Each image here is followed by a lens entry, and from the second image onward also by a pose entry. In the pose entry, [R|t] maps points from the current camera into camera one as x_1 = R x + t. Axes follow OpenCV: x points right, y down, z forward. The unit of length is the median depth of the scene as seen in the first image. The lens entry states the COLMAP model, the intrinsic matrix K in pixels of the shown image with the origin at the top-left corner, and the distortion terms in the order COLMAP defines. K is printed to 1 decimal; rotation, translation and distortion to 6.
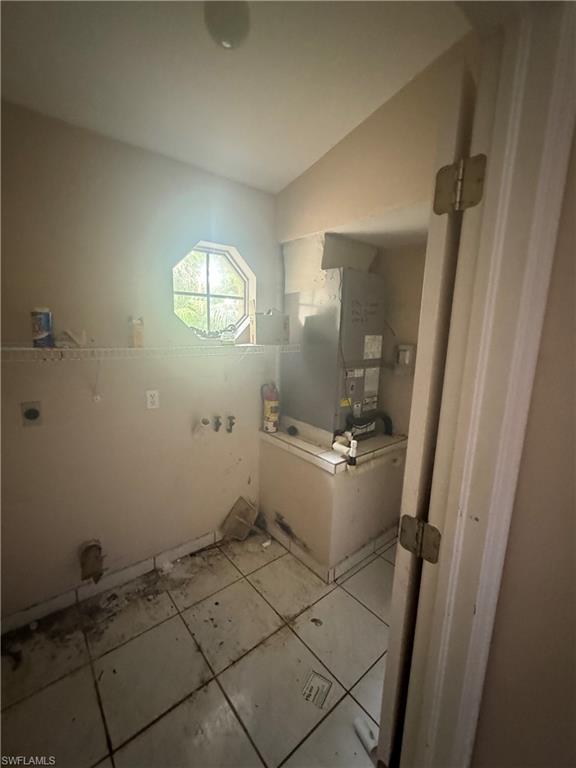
lens RADIAL K [[319.4, 0, 287.9], [0, 319.4, 383.6], [0, 0, 1]] dist [-0.003371, -0.000924]
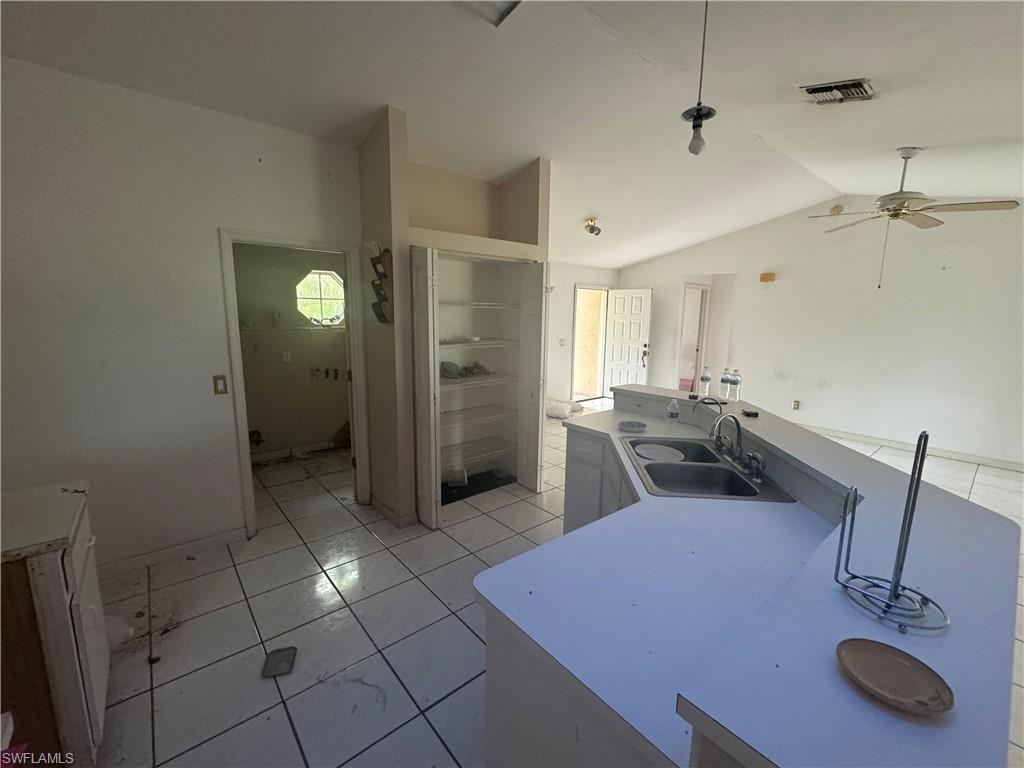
lens RADIAL K [[425.9, 0, 510.0], [0, 425.9, 385.2], [0, 0, 1]] dist [-0.003371, -0.000924]
pose [[0.999779, -0.017062, 0.012319, 0.733930], [0.017198, 0.999791, -0.011034, 0.232007], [-0.012128, 0.011243, 0.999863, -1.301890]]
